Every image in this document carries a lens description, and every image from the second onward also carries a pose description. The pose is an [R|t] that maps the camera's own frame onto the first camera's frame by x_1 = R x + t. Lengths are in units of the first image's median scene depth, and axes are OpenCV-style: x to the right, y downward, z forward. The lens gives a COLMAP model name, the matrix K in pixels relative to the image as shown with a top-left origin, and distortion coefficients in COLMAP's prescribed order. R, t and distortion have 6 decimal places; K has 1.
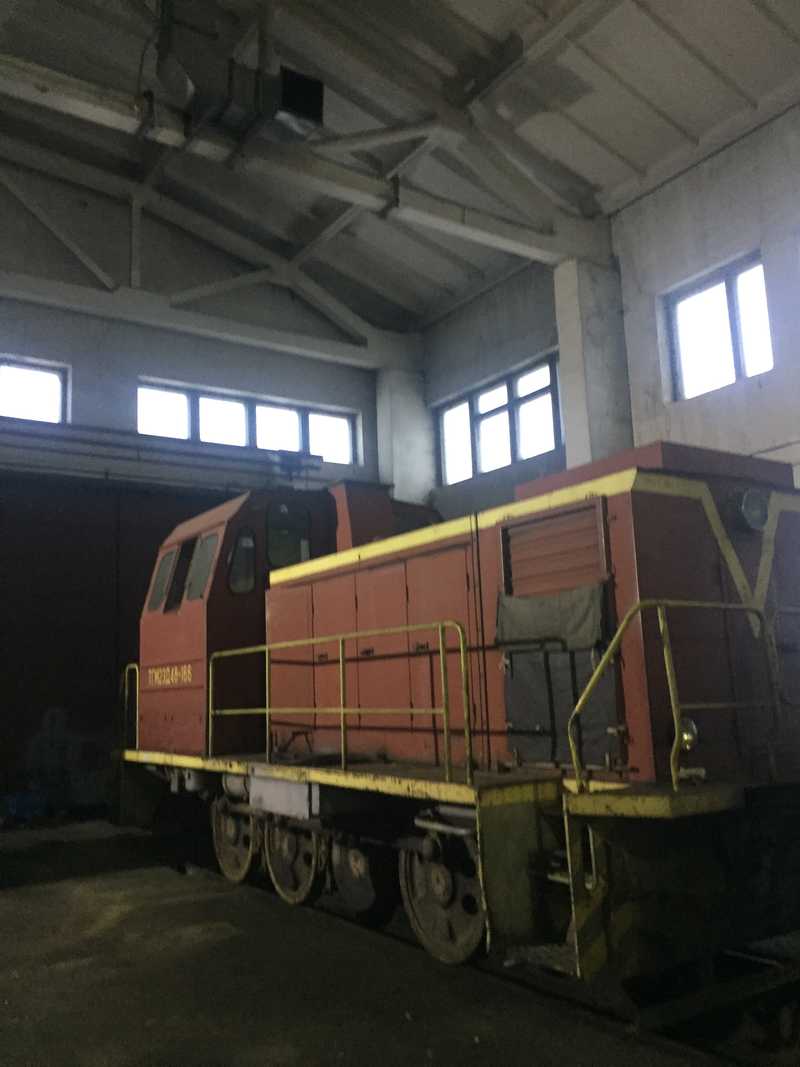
lens RADIAL K [[913.6, 0, 400.0], [0, 913.6, 533.5], [0, 0, 1]] dist [-0.004522, -0.002244]
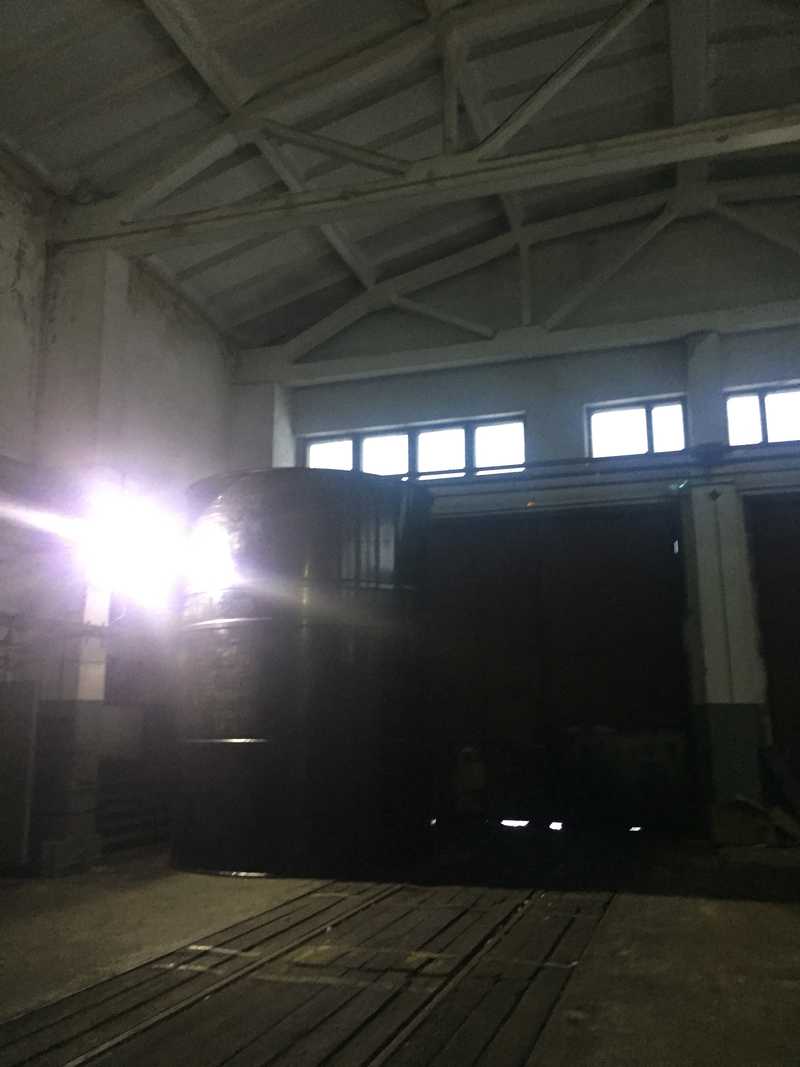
lens RADIAL K [[913.6, 0, 400.0], [0, 913.6, 533.5], [0, 0, 1]] dist [-0.004522, -0.002244]
pose [[0.627984, -0.134595, -0.766499, 0.349464], [0.114770, 0.990178, -0.079843, 0.029253], [0.769717, -0.037831, 0.637264, 0.192782]]
